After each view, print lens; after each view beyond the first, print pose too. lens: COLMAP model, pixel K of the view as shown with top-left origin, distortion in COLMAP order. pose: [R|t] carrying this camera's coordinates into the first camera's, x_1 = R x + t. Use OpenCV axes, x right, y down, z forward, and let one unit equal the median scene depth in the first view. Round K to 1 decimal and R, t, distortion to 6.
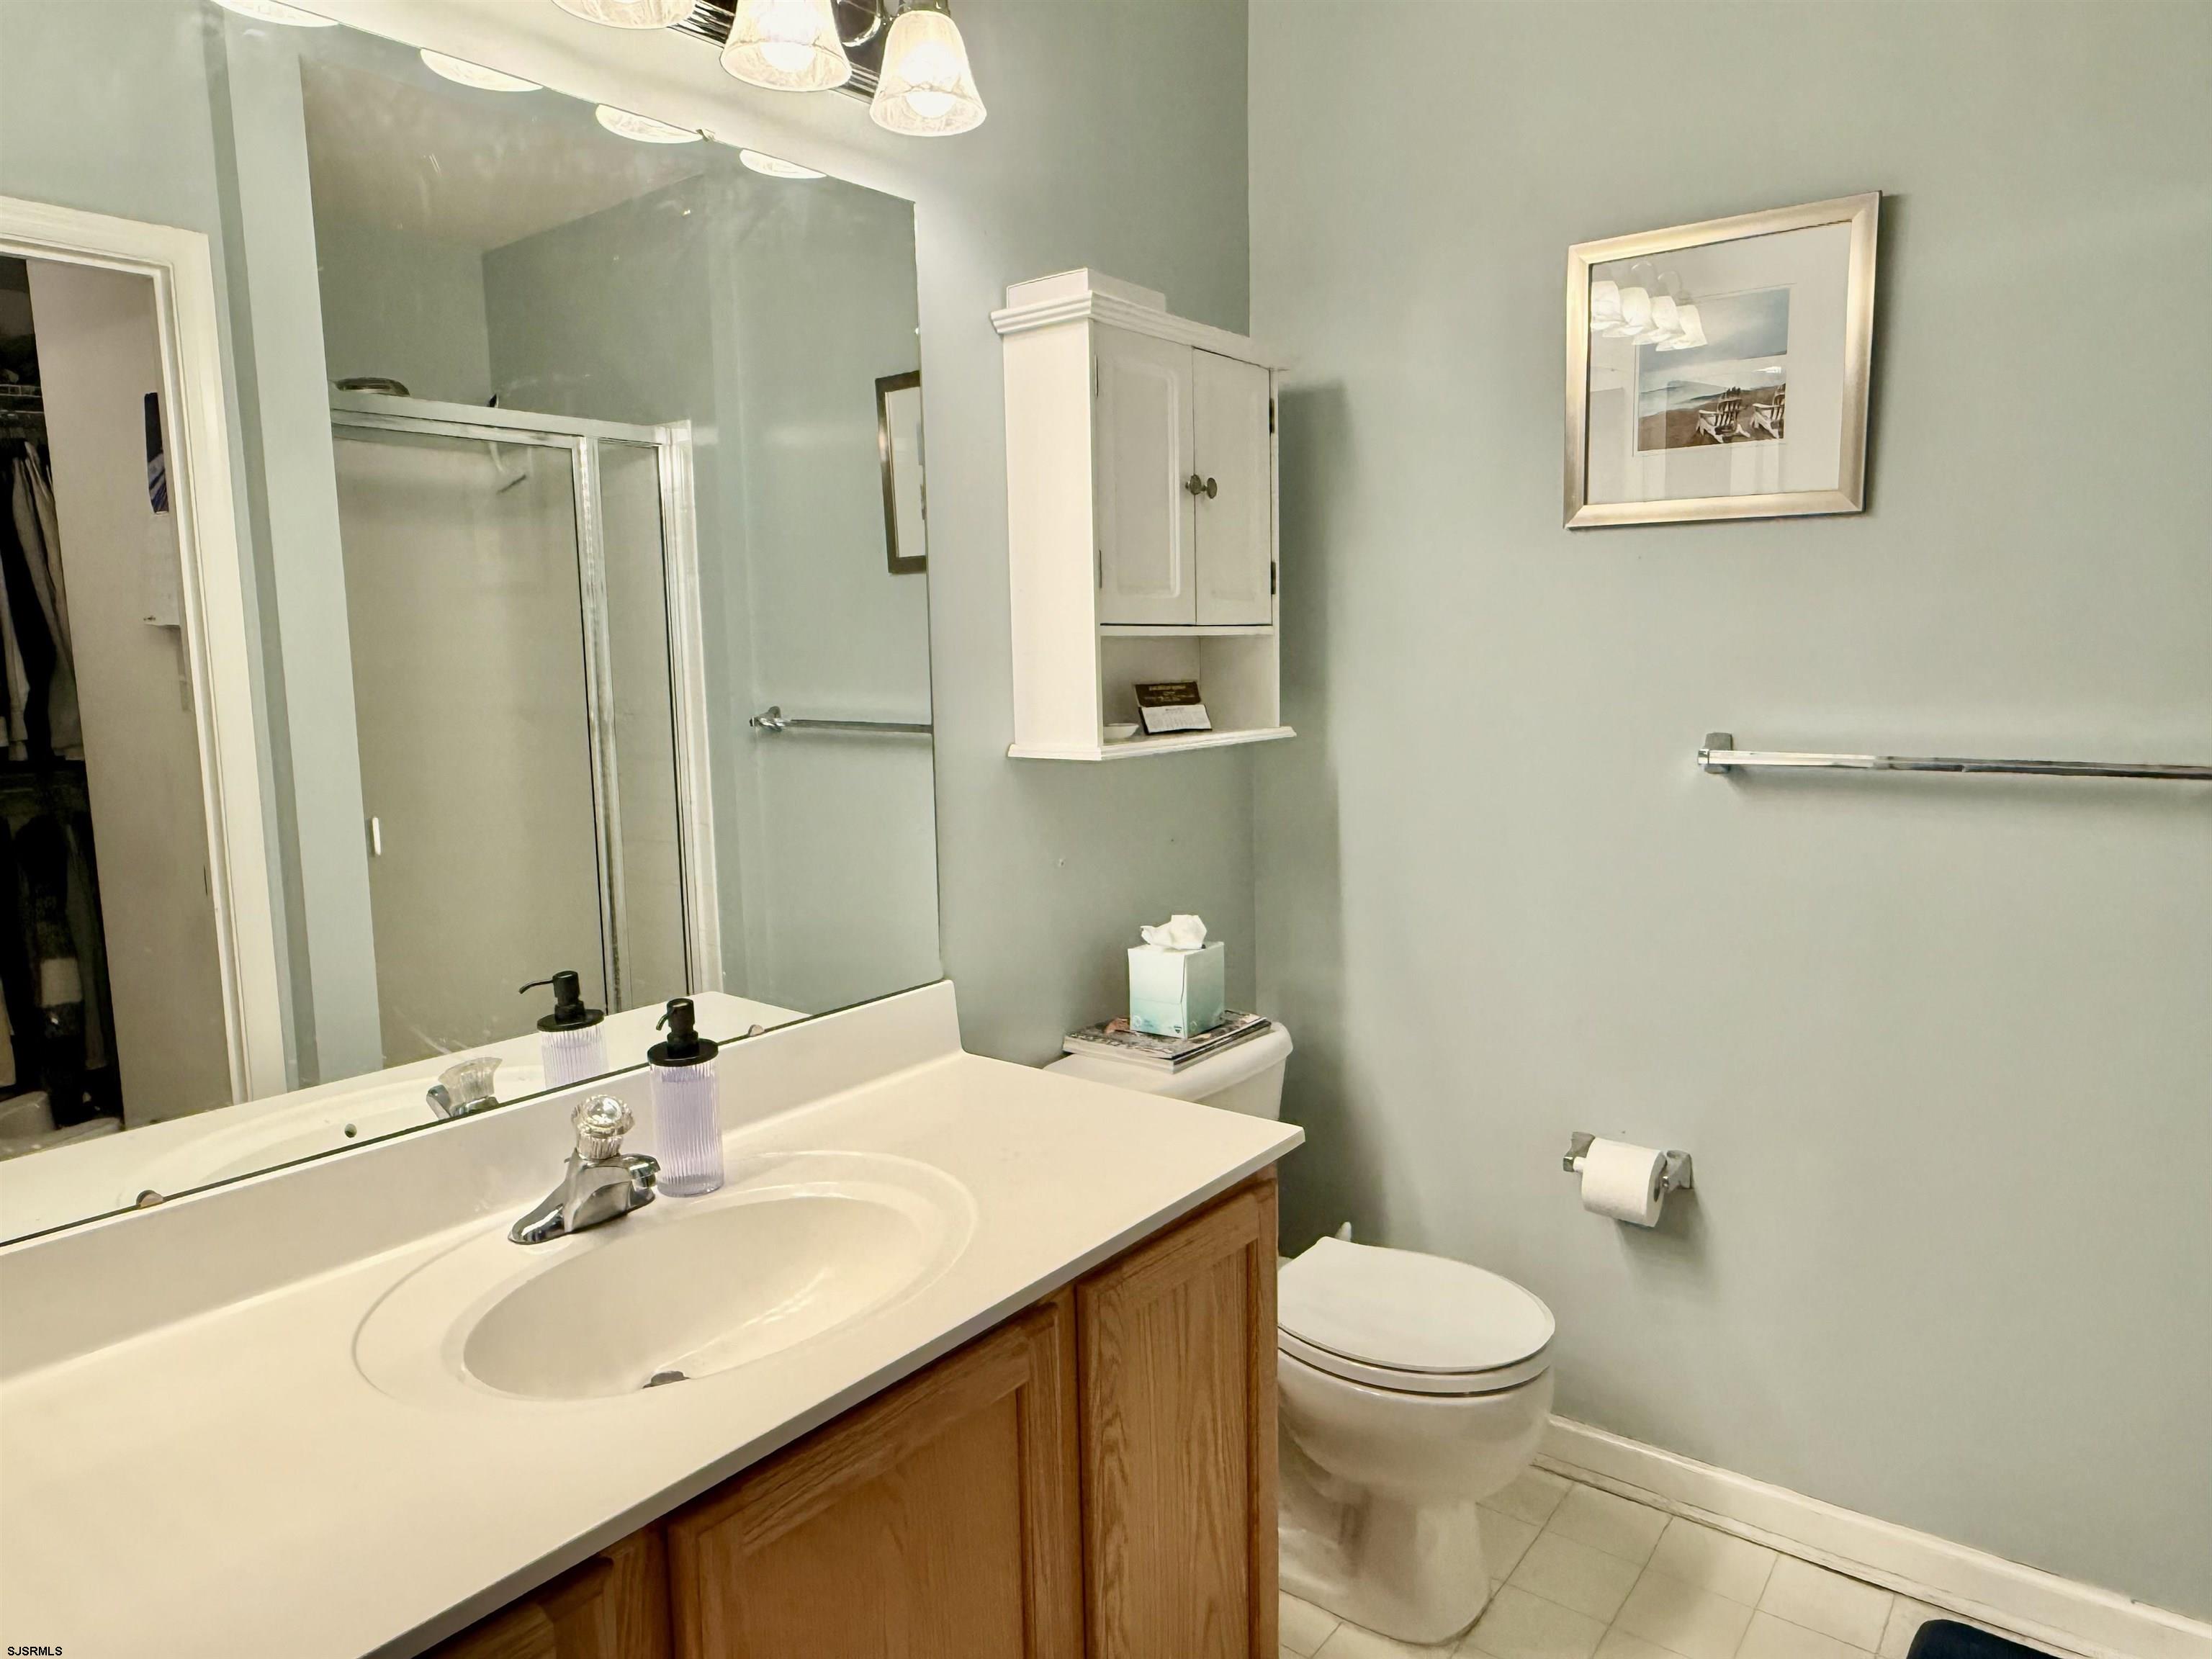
lens RADIAL K [[1408.6, 0, 1106.0], [0, 1408.6, 829.5], [0, 0, 1]] dist [-0.000694, -0.000114]
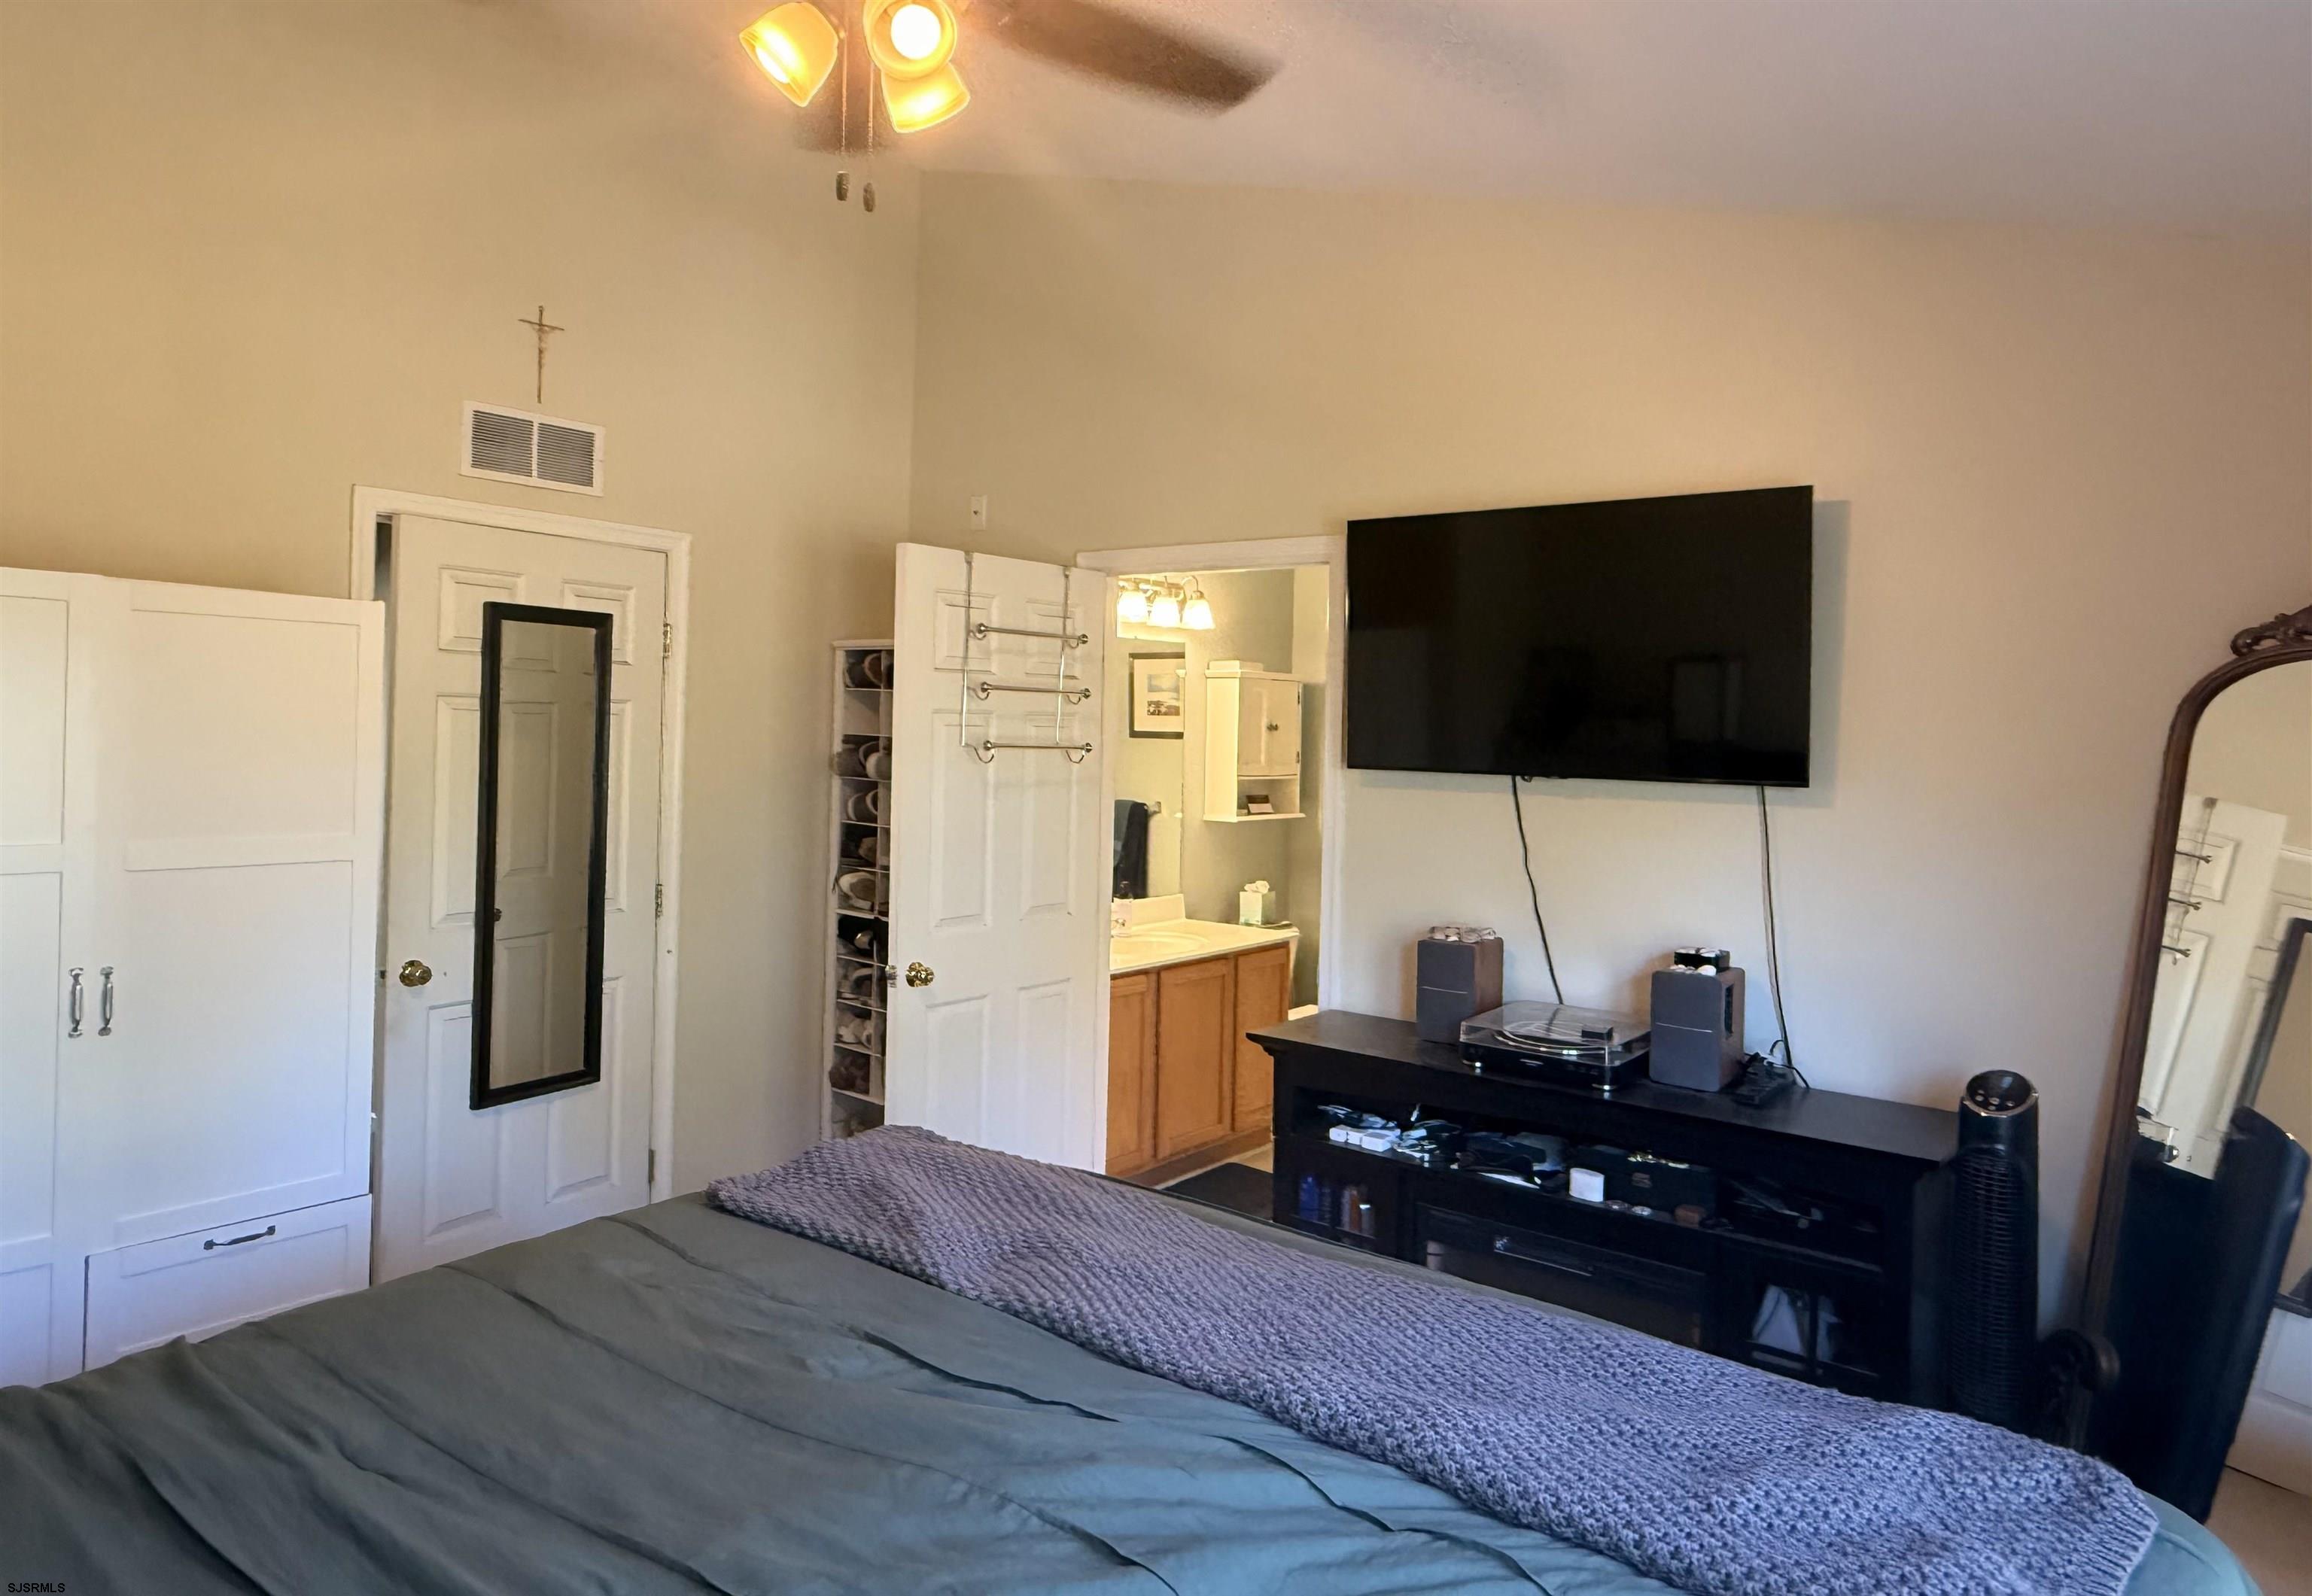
lens RADIAL K [[1438.8, 0, 1156.0], [0, 1438.8, 798.0], [0, 0, 1]] dist [-0.000005, -0.000010]
pose [[0.999099, 0.042399, 0.001646, -0.164136], [-0.042120, 0.995727, -0.082175, 0.143489], [-0.005123, 0.082032, 0.996617, -1.842663]]
